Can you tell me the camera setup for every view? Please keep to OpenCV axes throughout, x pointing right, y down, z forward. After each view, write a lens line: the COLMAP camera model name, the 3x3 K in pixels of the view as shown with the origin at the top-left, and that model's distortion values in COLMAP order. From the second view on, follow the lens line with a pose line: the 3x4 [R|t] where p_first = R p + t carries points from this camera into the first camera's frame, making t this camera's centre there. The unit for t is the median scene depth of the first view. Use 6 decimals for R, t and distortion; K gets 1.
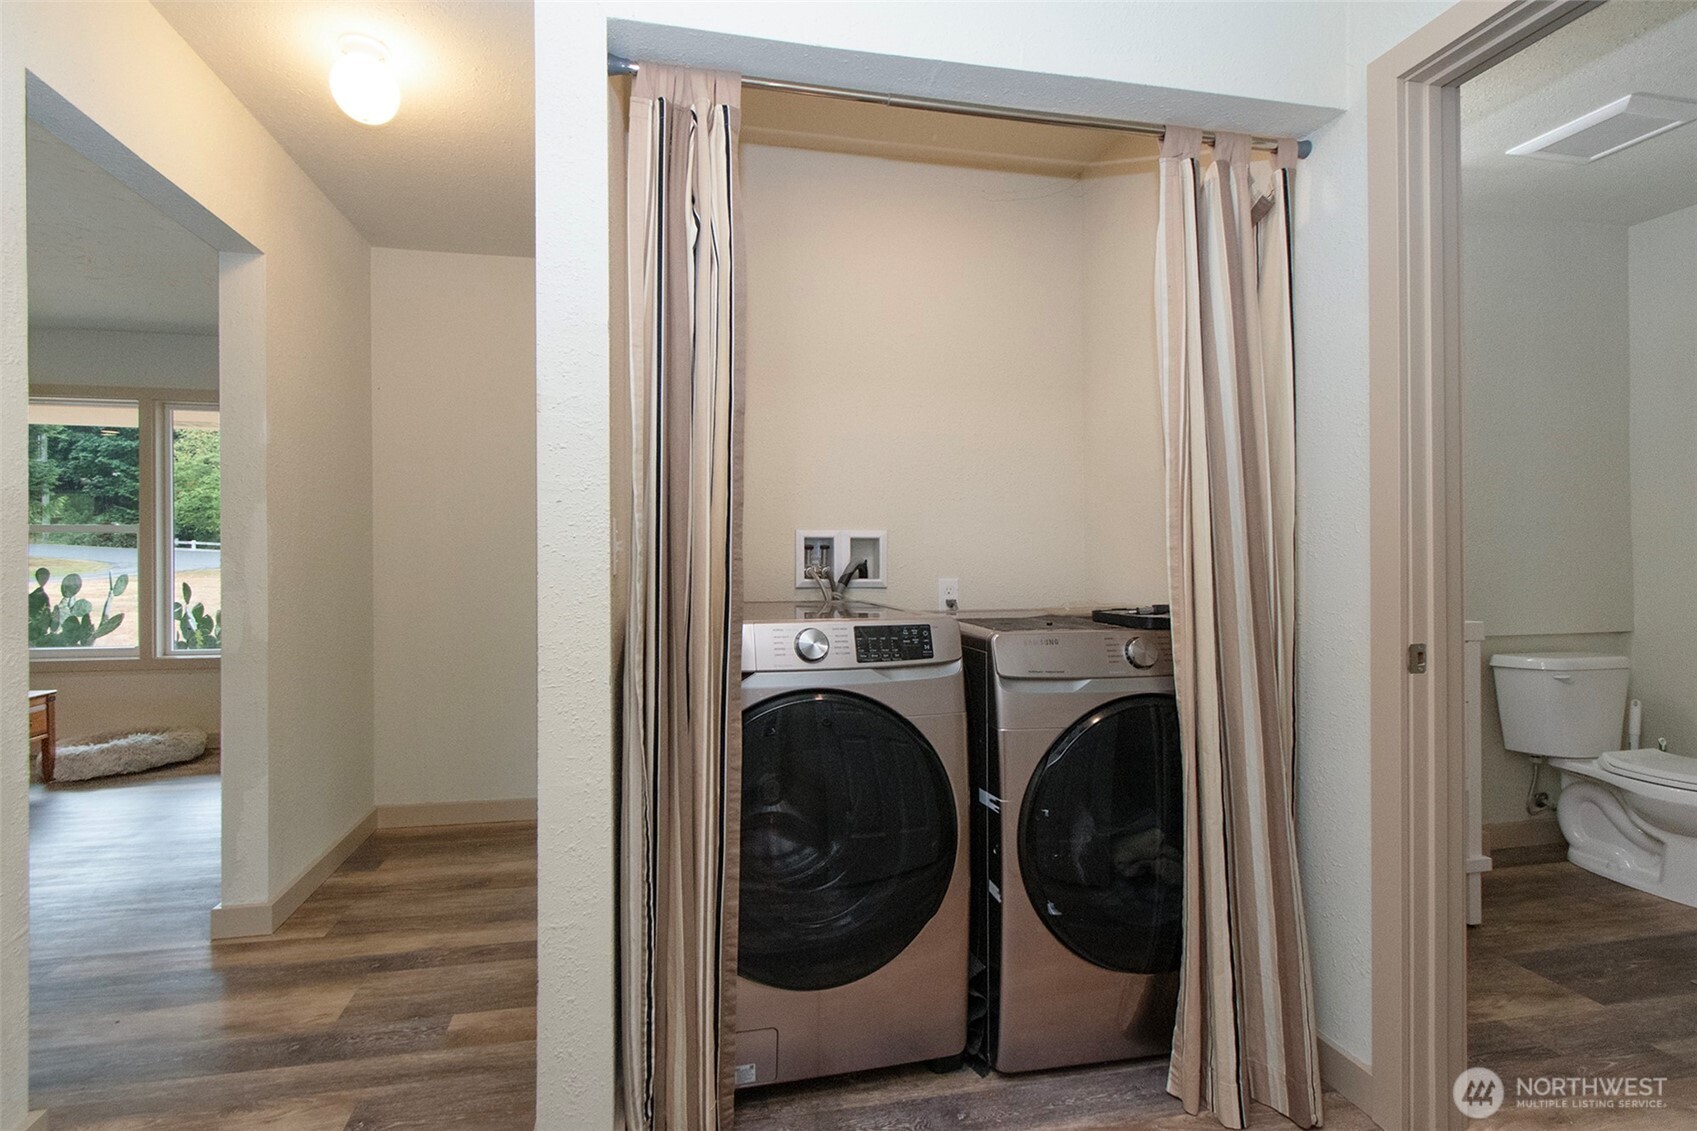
lens RADIAL K [[766.9, 0, 815.6], [0, 766.9, 565.8], [0, 0, 1]] dist [0.003059, -0.000672]
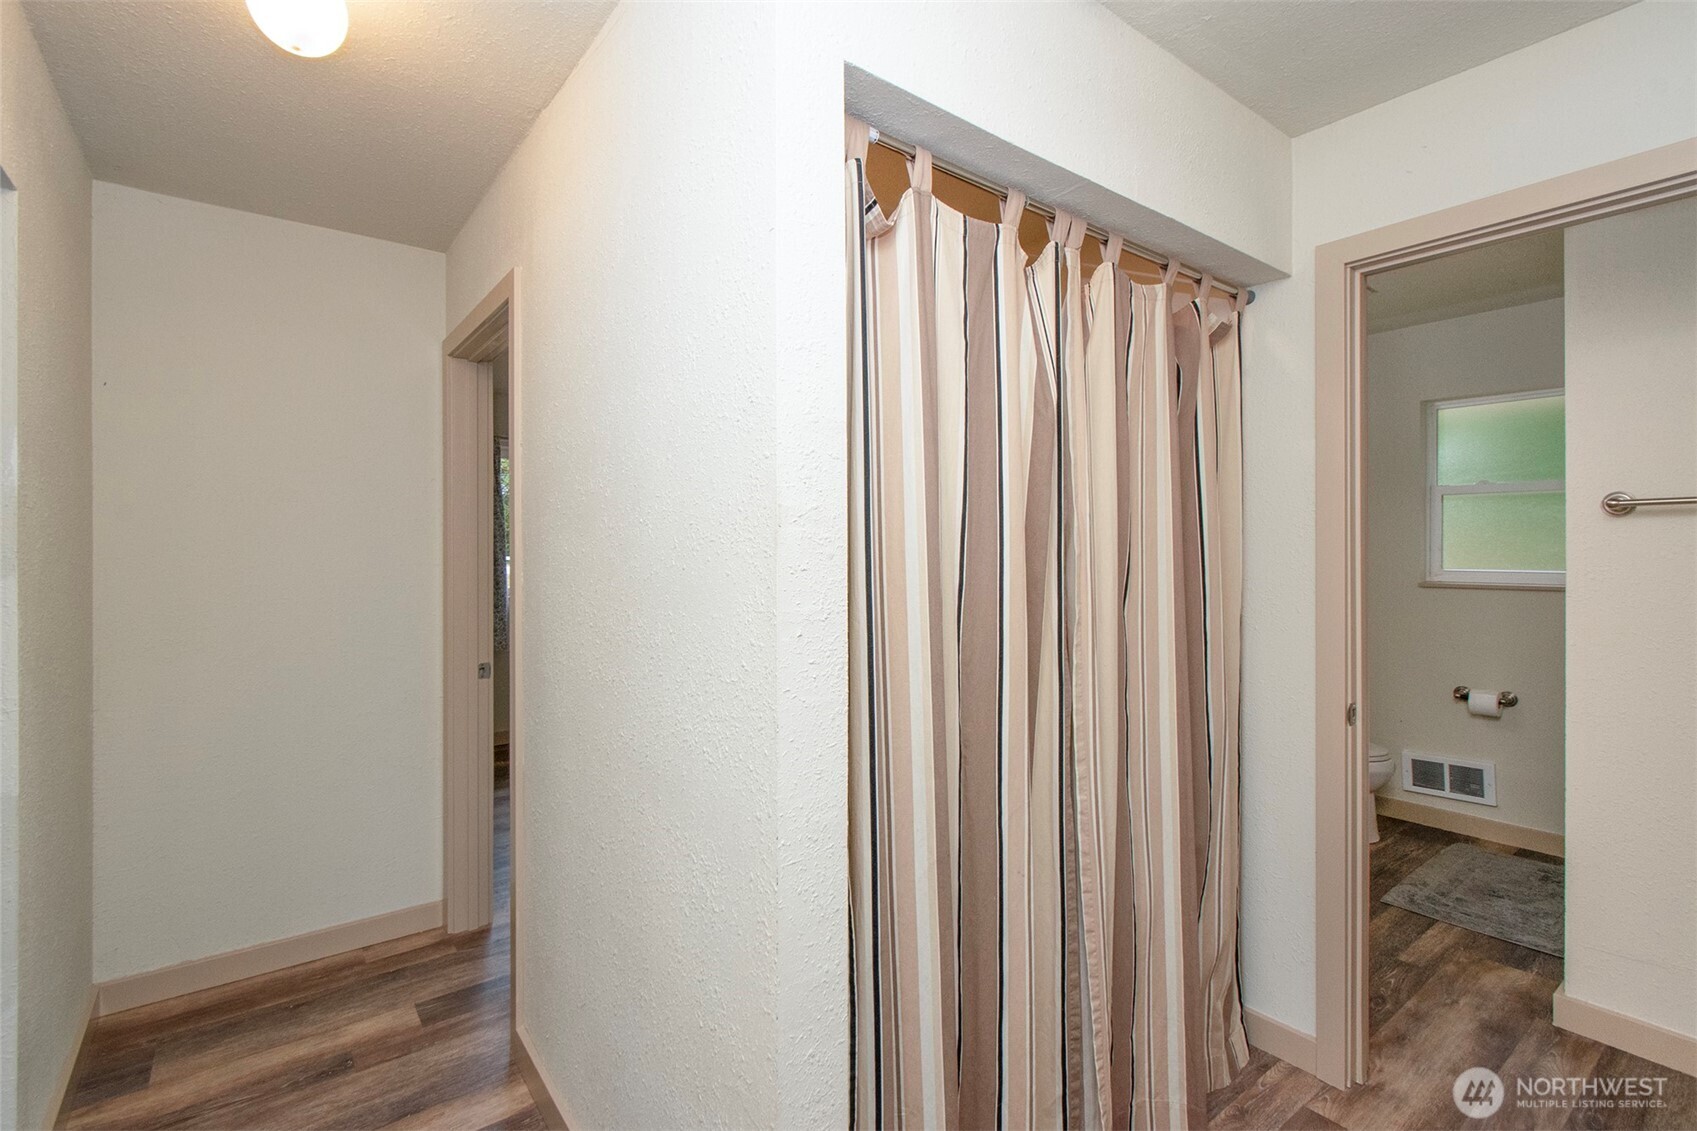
lens RADIAL K [[755.2, 0, 821.6], [0, 755.2, 566.5], [0, 0, 1]] dist [0.002703, -0.000055]
pose [[0.906473, -0.007368, 0.422199, -0.294108], [0.005497, 0.999969, 0.005649, -0.073568], [-0.422227, -0.002799, 0.906486, 0.115260]]
